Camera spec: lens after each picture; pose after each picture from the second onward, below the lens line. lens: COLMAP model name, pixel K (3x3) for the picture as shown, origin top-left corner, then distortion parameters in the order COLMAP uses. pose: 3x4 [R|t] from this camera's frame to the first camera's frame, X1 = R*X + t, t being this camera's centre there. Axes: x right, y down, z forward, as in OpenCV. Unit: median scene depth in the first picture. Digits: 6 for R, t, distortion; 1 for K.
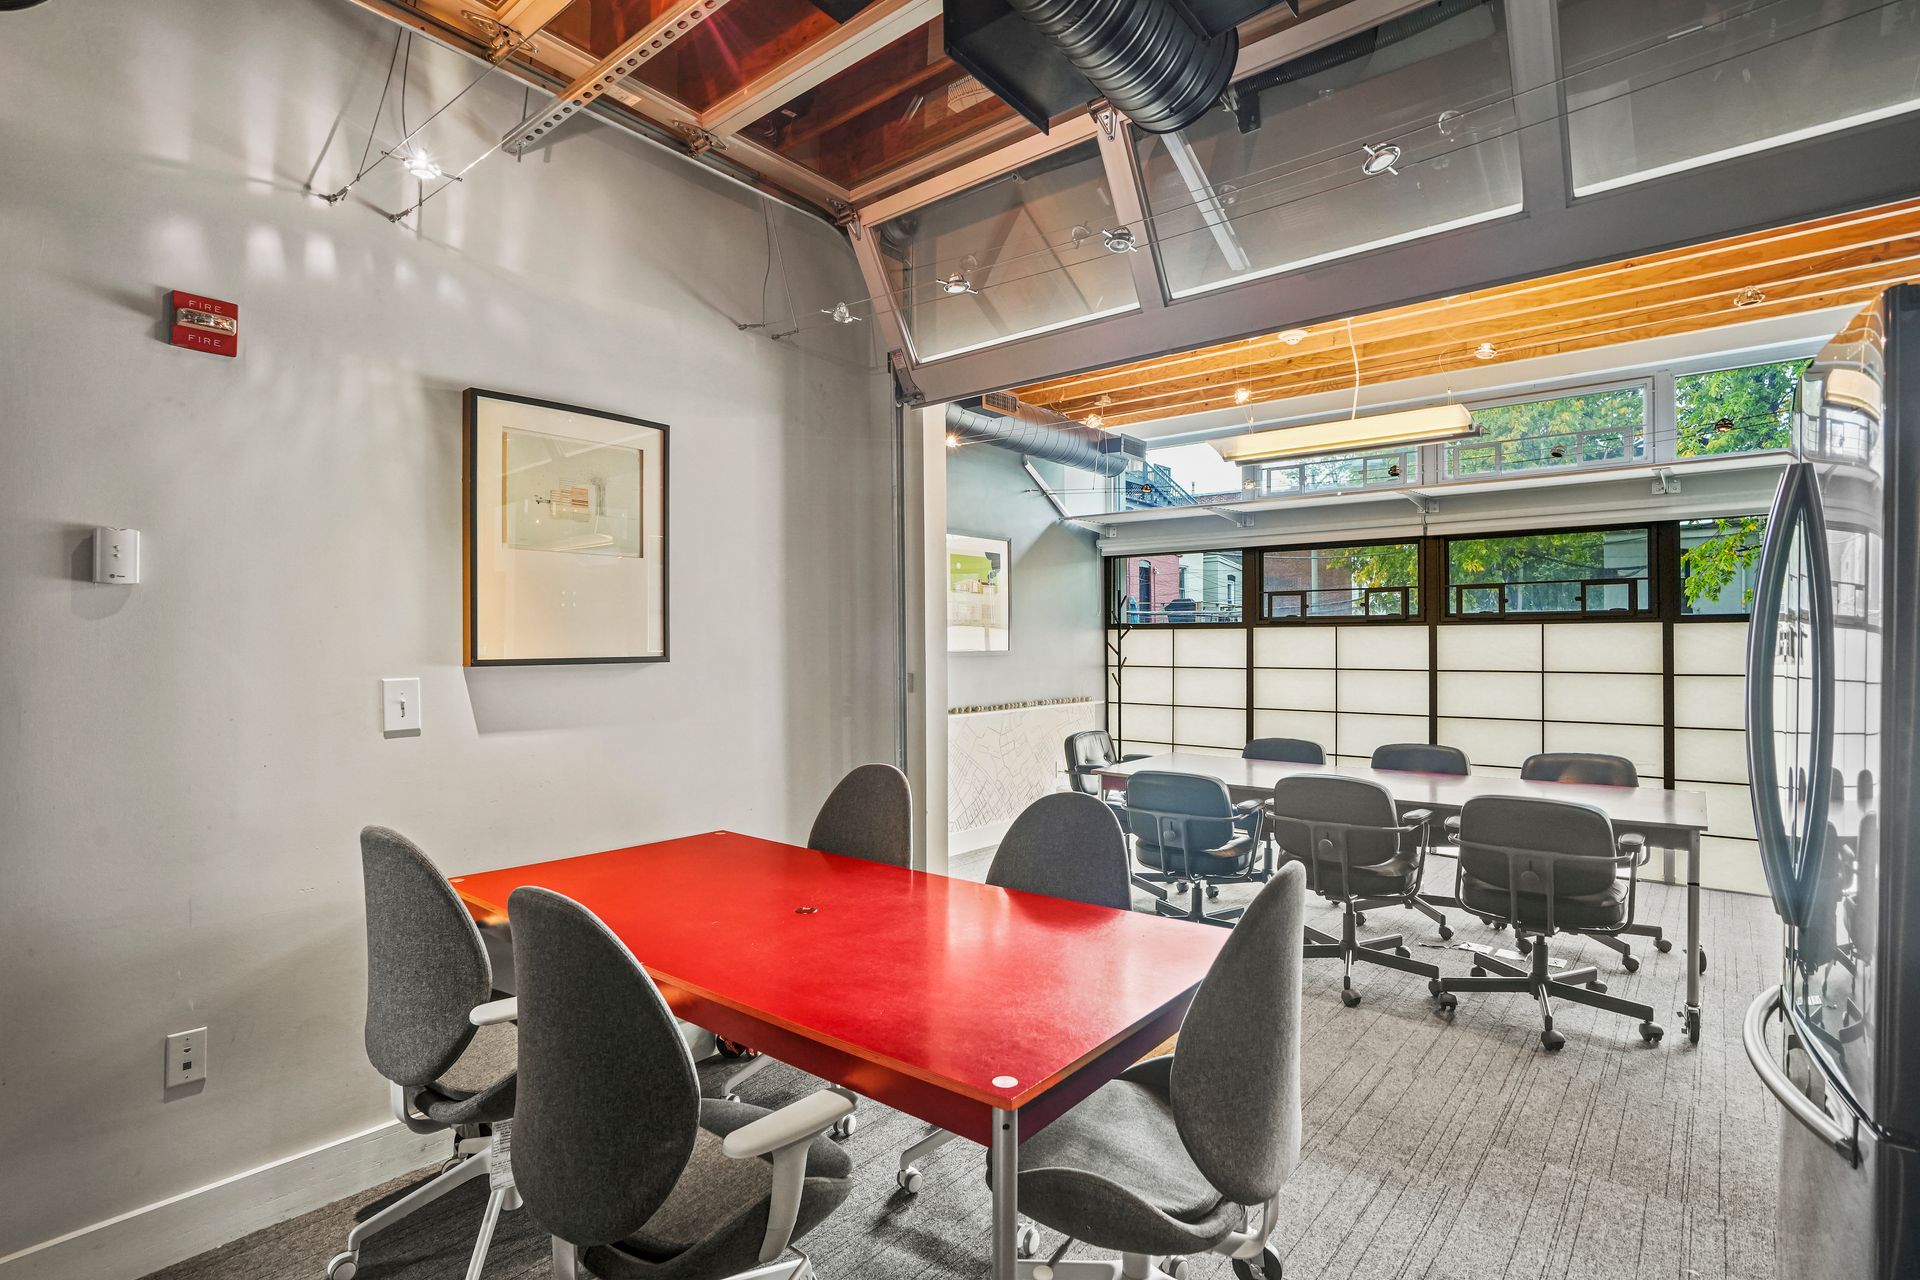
lens RADIAL K [[950.3, 0, 936.8], [0, 950.3, 632.0], [0, 0, 1]] dist [-0.049165, 0.025095]
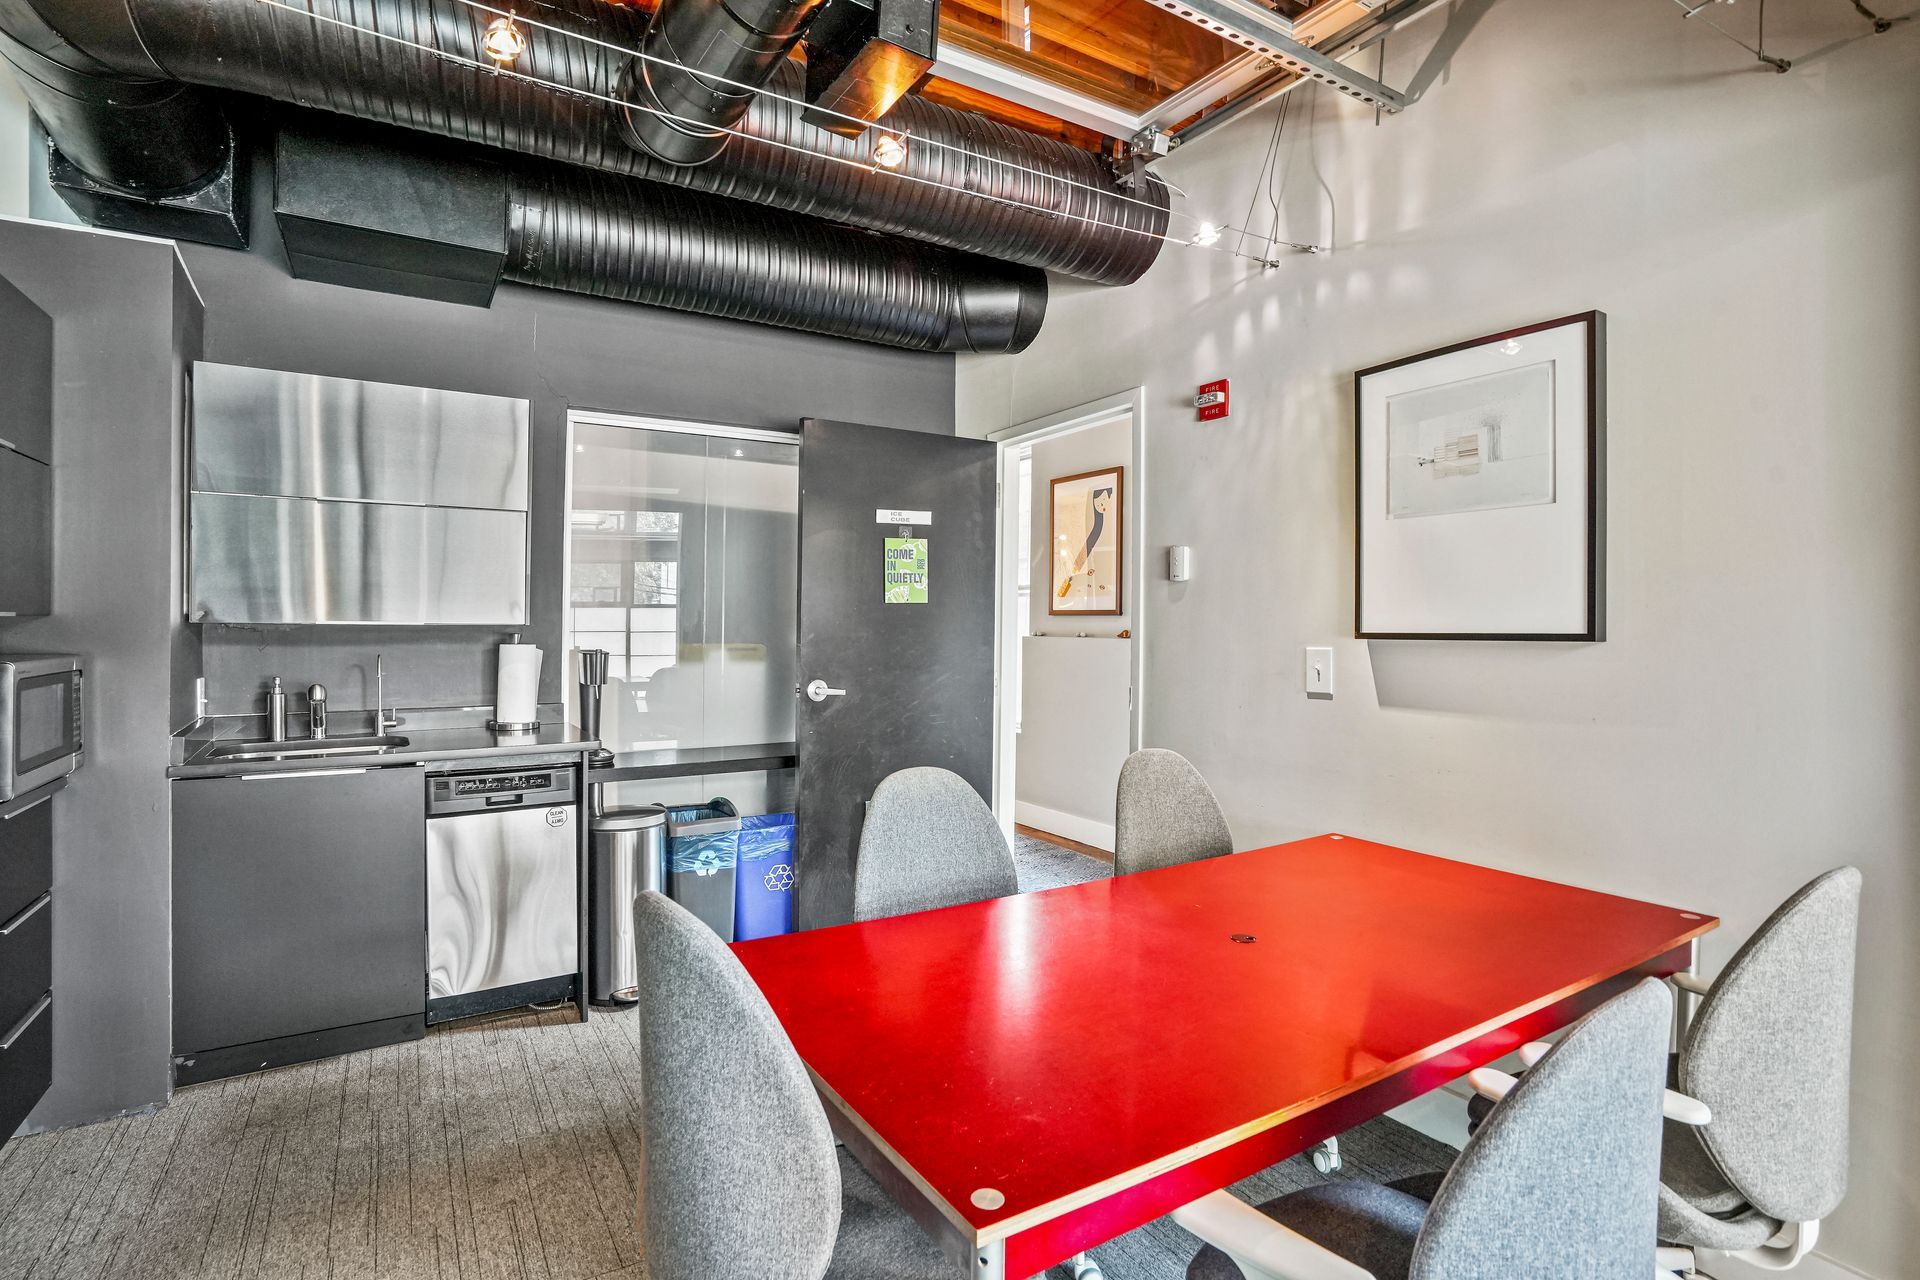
lens RADIAL K [[950.3, 0, 936.8], [0, 950.3, 632.0], [0, 0, 1]] dist [-0.049165, 0.025095]
pose [[-0.329023, 0.004810, -0.944310, 0.629656], [0.002816, 0.999988, 0.004113, 0.022875], [0.944318, -0.001306, -0.329032, 0.881007]]
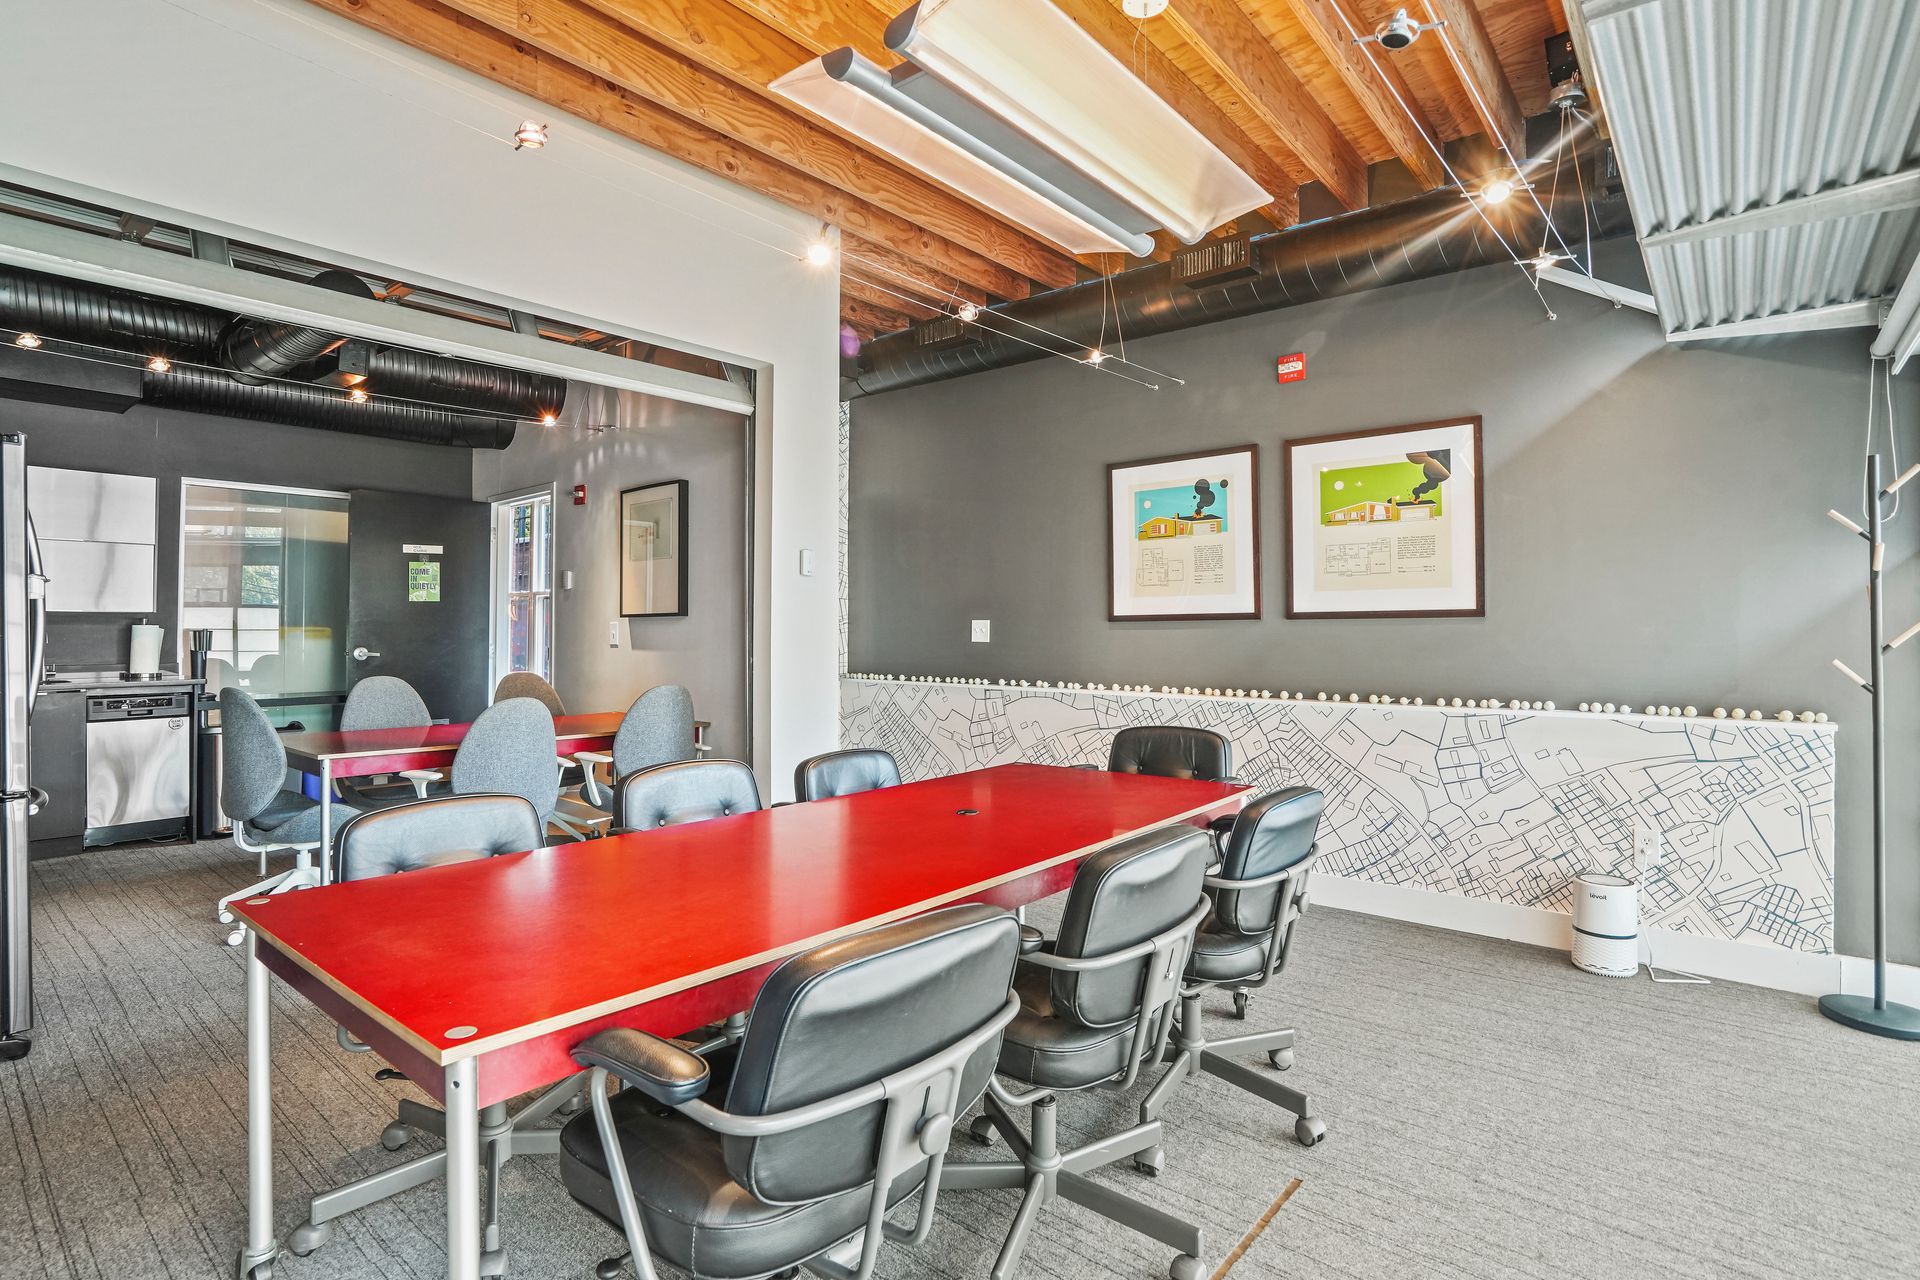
lens RADIAL K [[950.3, 0, 936.8], [0, 950.3, 632.0], [0, 0, 1]] dist [-0.049165, 0.025095]
pose [[-0.011502, -0.002956, -0.999929, 1.680076], [0.008218, 0.999962, -0.003051, 0.082551], [0.999900, -0.008252, -0.011477, 1.724367]]
